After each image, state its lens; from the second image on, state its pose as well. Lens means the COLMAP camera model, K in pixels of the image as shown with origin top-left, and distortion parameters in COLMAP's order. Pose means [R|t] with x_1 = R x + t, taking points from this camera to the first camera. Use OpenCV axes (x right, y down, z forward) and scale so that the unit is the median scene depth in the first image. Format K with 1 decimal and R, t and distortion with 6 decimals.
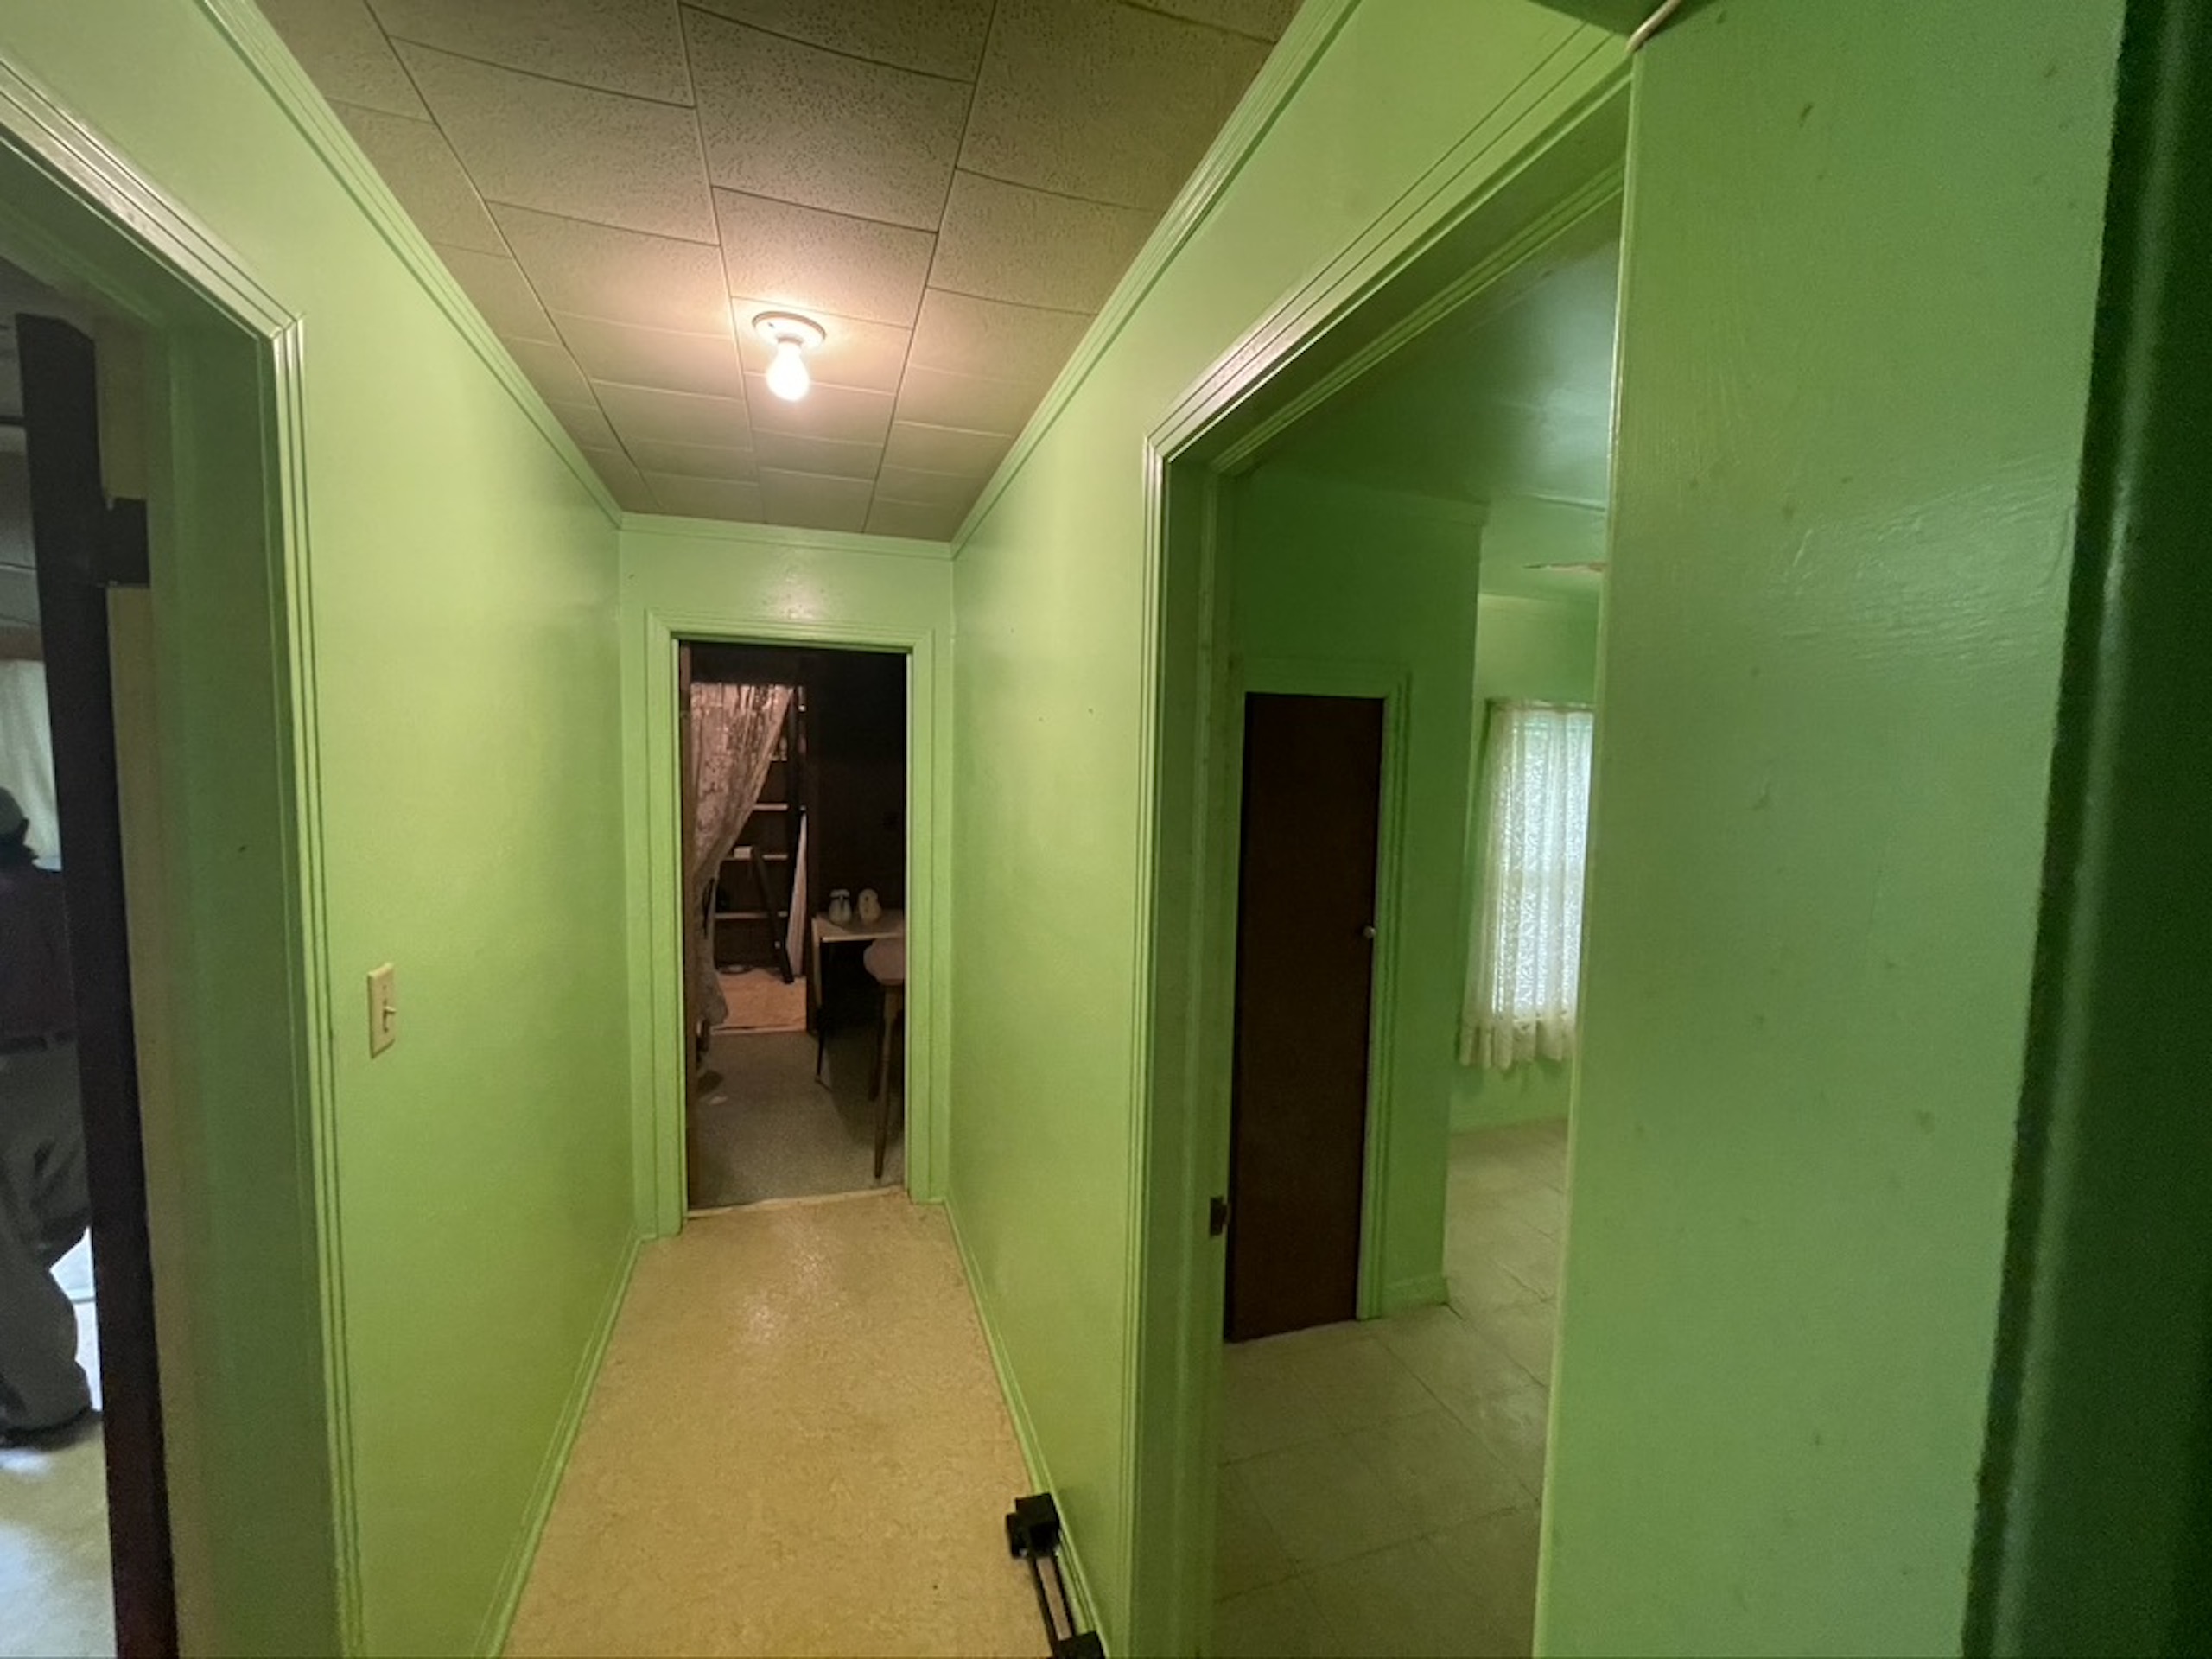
lens RADIAL K [[888.0, 0, 1104.9], [0, 888.0, 833.4], [0, 0, 1]] dist [0.000989, 0.000164]
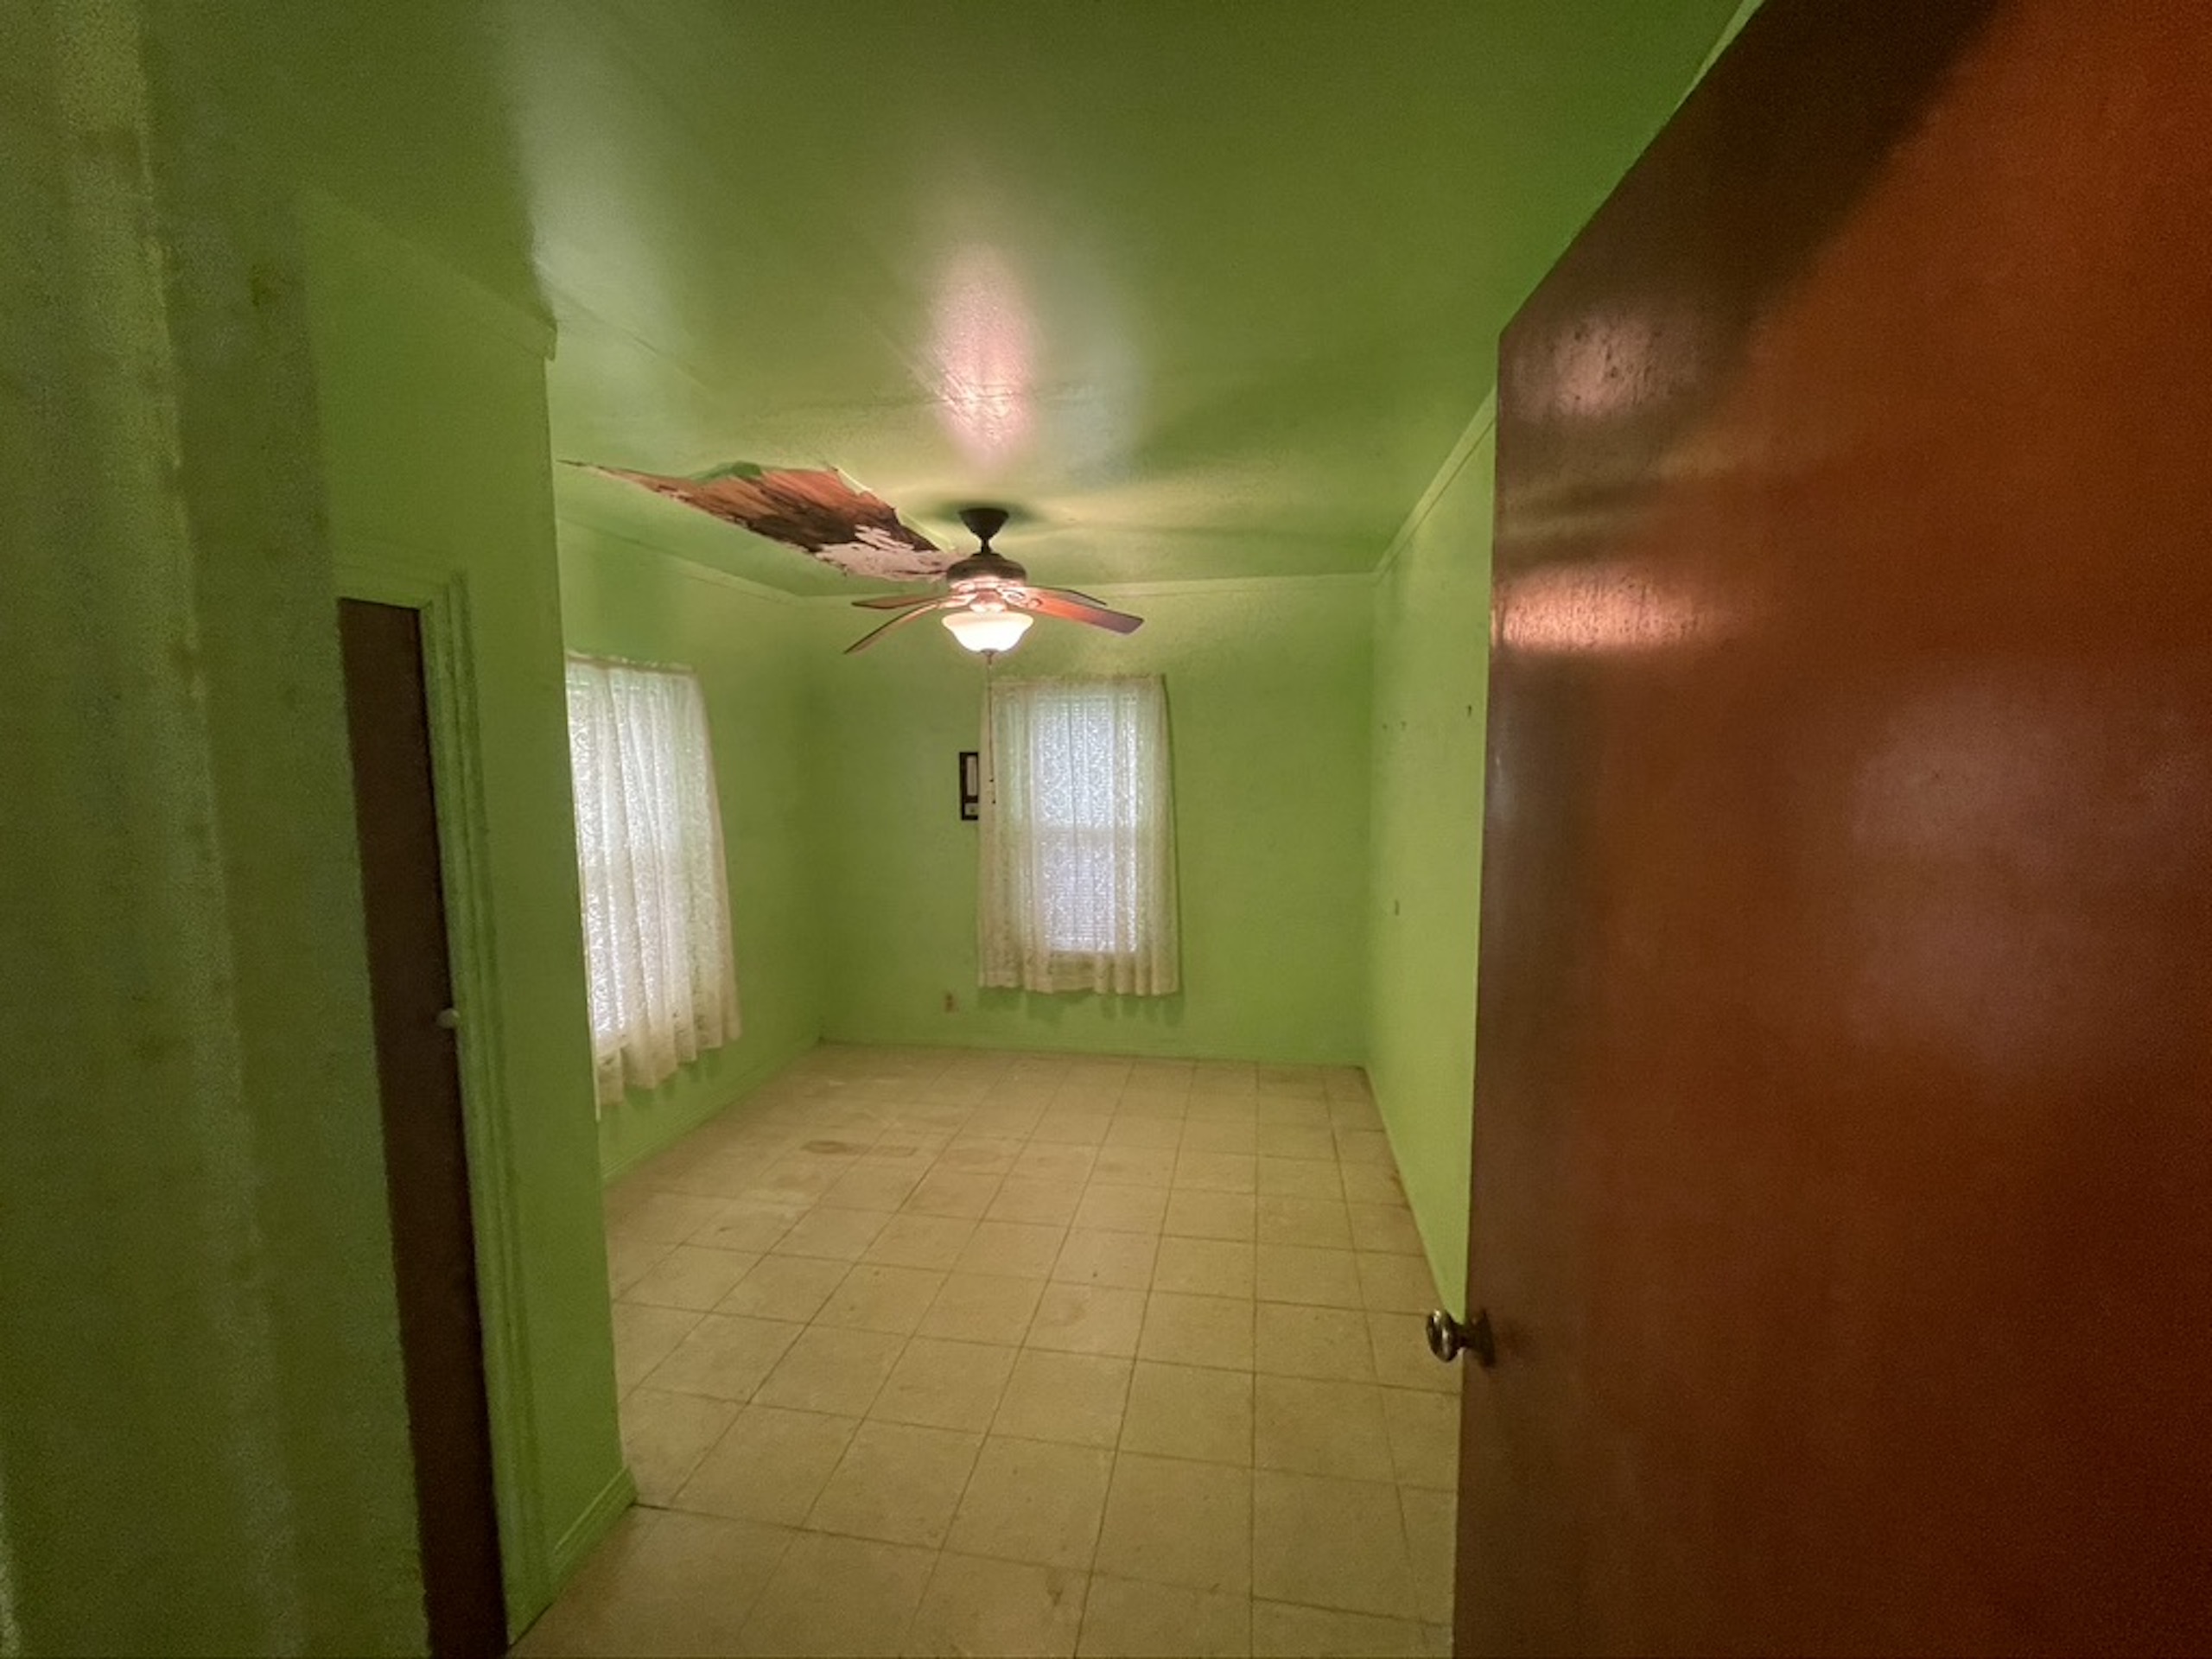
lens RADIAL K [[888.0, 0, 1108.1], [0, 888.0, 833.4], [0, 0, 1]] dist [0.000989, 0.000164]
pose [[0.465211, -0.113892, 0.877843, 0.002875], [0.089617, 0.992653, 0.081295, -0.010906], [-0.880652, 0.040851, 0.472000, 0.220704]]
